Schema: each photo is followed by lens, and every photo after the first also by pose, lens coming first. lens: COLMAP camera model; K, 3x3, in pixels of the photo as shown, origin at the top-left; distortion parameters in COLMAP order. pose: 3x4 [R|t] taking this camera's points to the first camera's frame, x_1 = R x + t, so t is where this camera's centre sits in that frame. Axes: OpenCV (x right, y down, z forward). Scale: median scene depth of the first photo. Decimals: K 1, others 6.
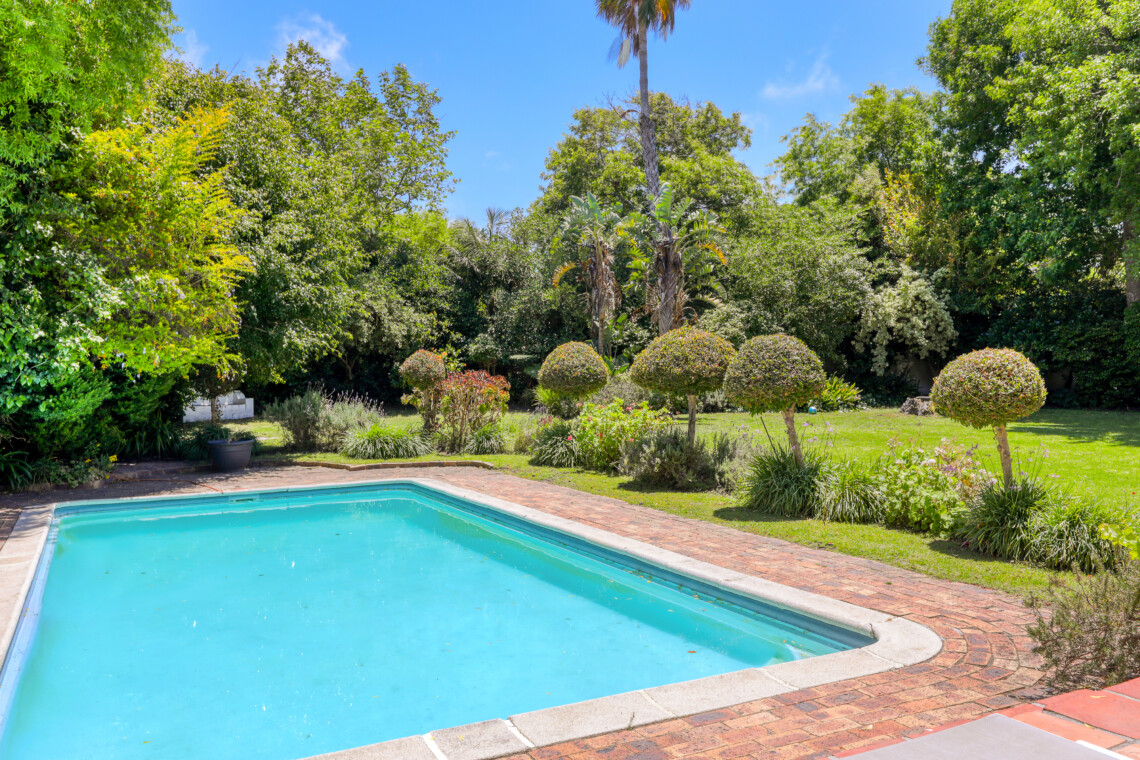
lens RADIAL K [[874.4, 0, 541.3], [0, 874.4, 409.7], [0, 0, 1]] dist [-0.041939, 0.002823]
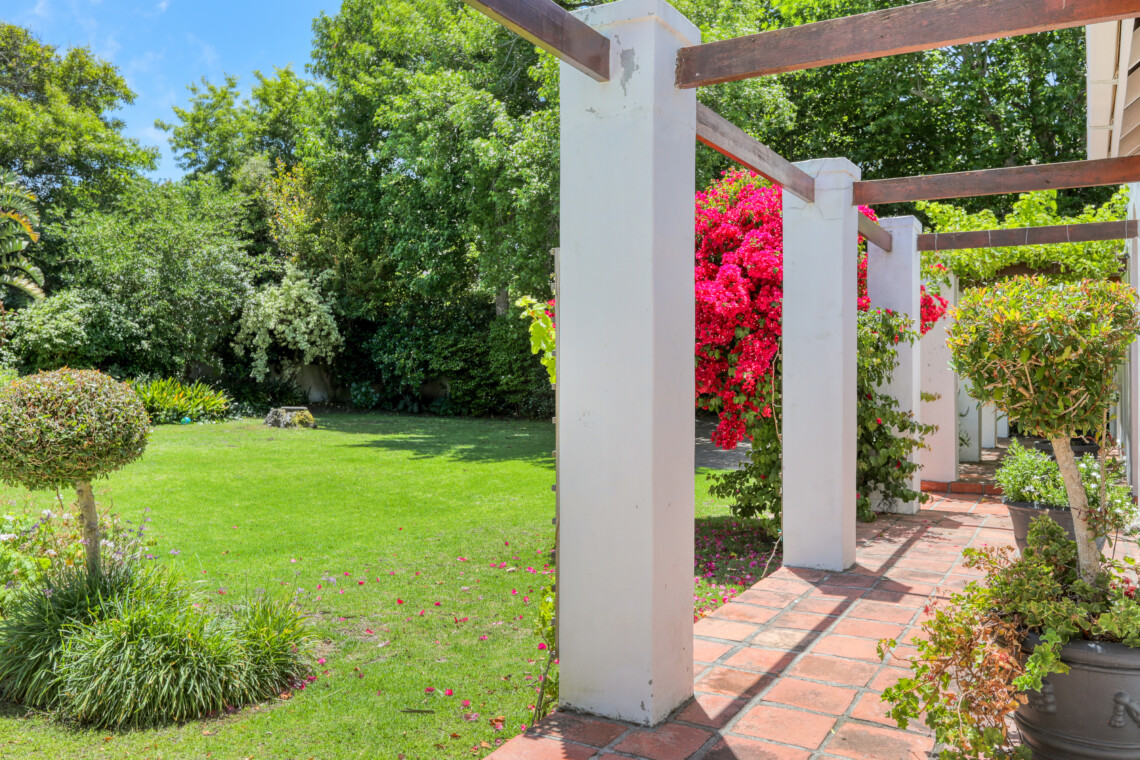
lens RADIAL K [[874.4, 0, 570.0], [0, 874.4, 379.3], [0, 0, 1]] dist [-0.041939, 0.002823]
pose [[0.815938, 0.015474, 0.577932, 0.131741], [0.003873, 0.999473, -0.032229, -0.011530], [-0.578127, 0.028535, 0.815448, 0.071220]]
